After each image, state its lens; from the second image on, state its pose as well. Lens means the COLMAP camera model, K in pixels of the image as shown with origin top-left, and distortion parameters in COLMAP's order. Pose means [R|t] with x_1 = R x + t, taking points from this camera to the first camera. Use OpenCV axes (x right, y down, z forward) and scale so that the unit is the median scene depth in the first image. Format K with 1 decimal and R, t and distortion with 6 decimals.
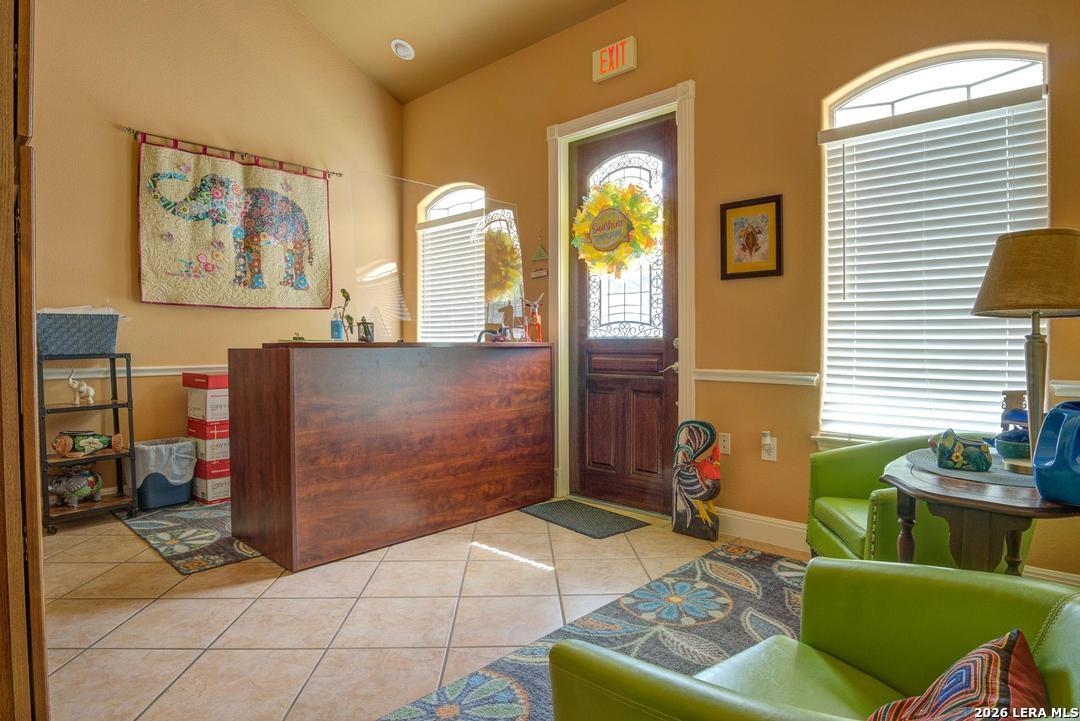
lens RADIAL K [[603.9, 0, 537.2], [0, 603.9, 361.7], [0, 0, 1]] dist [-0.057237, 0.016274]
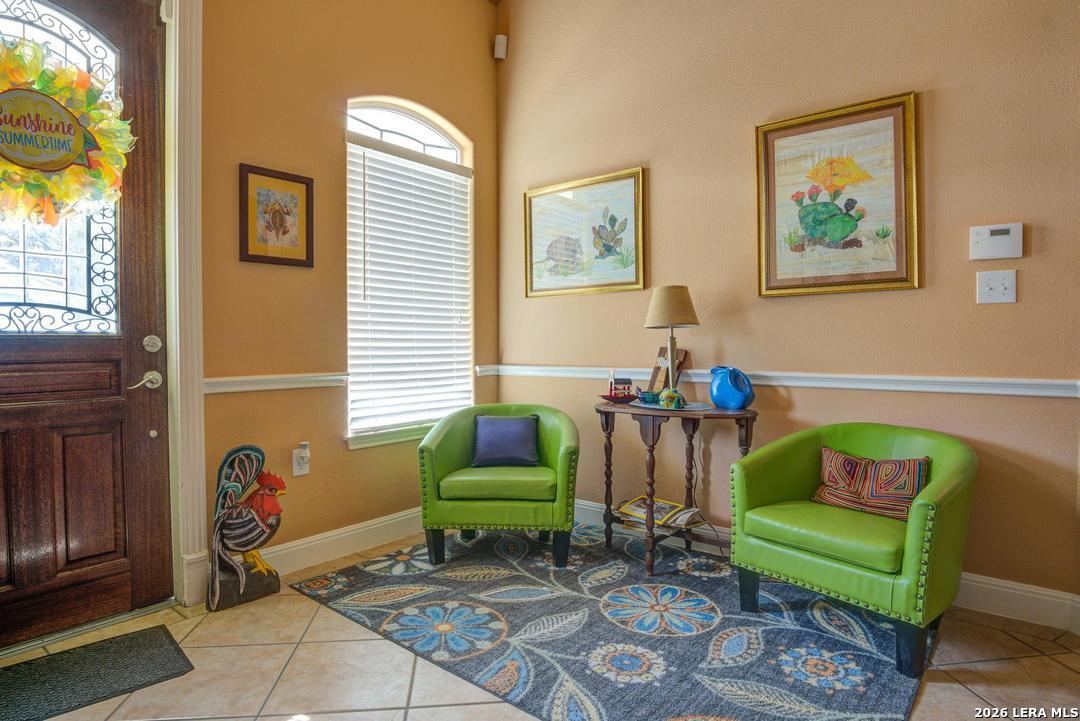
lens RADIAL K [[603.9, 0, 537.2], [0, 603.9, 361.7], [0, 0, 1]] dist [-0.057237, 0.016274]
pose [[-0.082033, -0.031792, 0.996122, -0.530924], [0.032816, 0.998863, 0.034582, -0.022001], [-0.996089, 0.035526, -0.080896, 0.739169]]
